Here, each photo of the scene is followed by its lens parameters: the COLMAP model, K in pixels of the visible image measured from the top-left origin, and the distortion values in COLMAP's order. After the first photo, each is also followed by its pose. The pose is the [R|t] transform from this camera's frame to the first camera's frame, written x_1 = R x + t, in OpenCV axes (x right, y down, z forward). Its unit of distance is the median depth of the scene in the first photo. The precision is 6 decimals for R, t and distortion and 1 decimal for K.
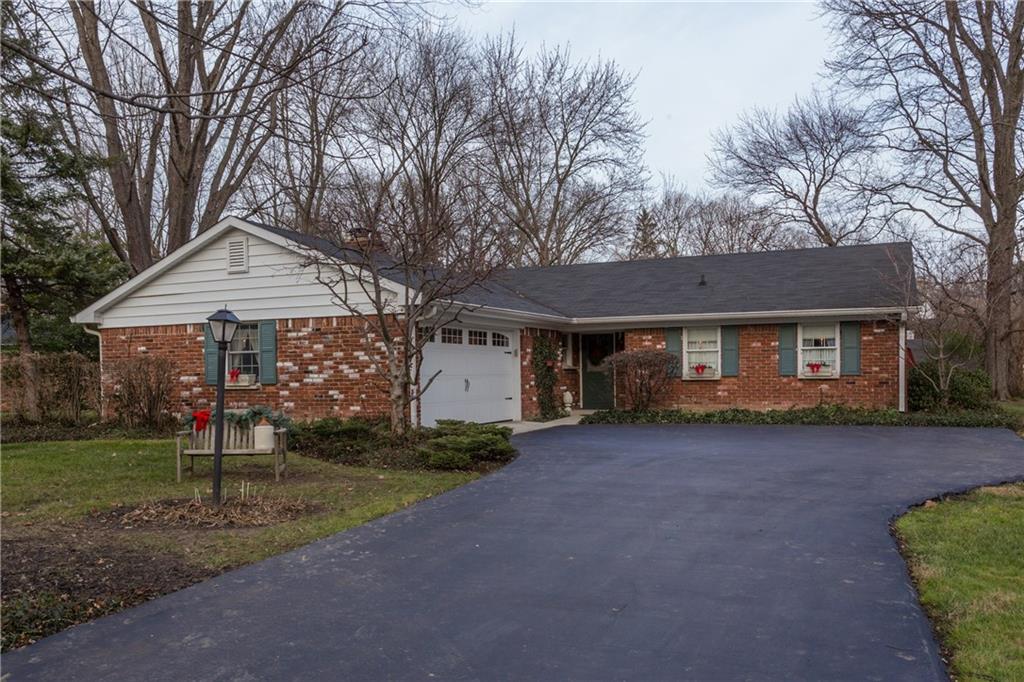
lens RADIAL K [[850.9, 0, 512.0], [0, 850.9, 341.0], [0, 0, 1]] dist [0.000304, -0.000252]
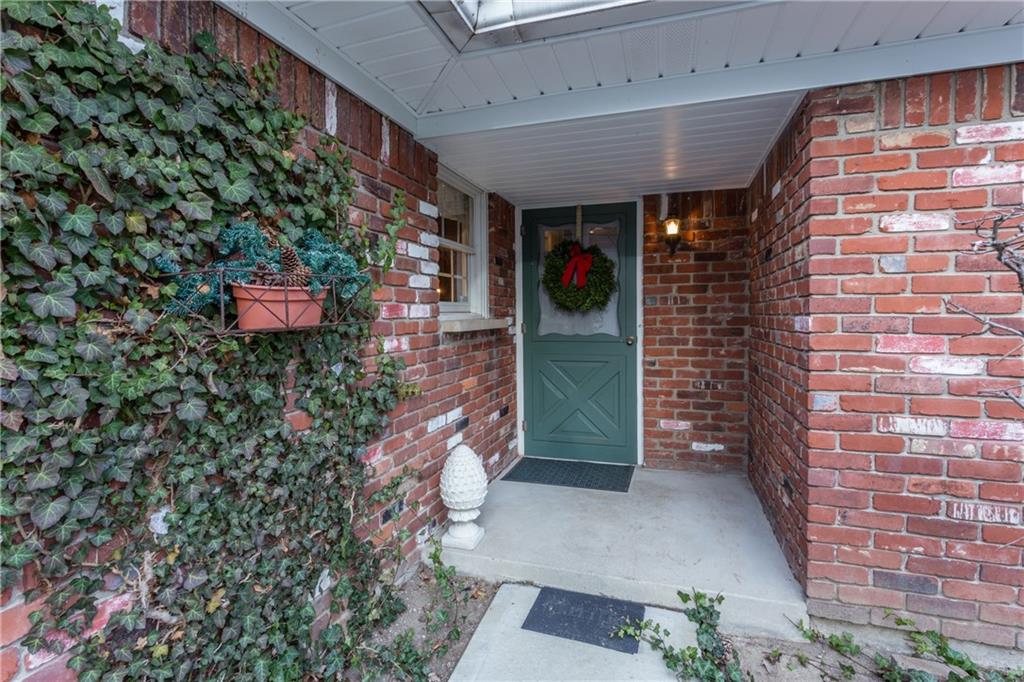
lens RADIAL K [[509.7, 0, 509.8], [0, 509.7, 327.6], [0, 0, 1]] dist [-0.000387, -0.000048]
pose [[0.995753, 0.001747, 0.092043, 0.064498], [-0.008054, 0.997640, 0.068194, 0.022424], [-0.091707, -0.068646, 0.993417, 0.866148]]
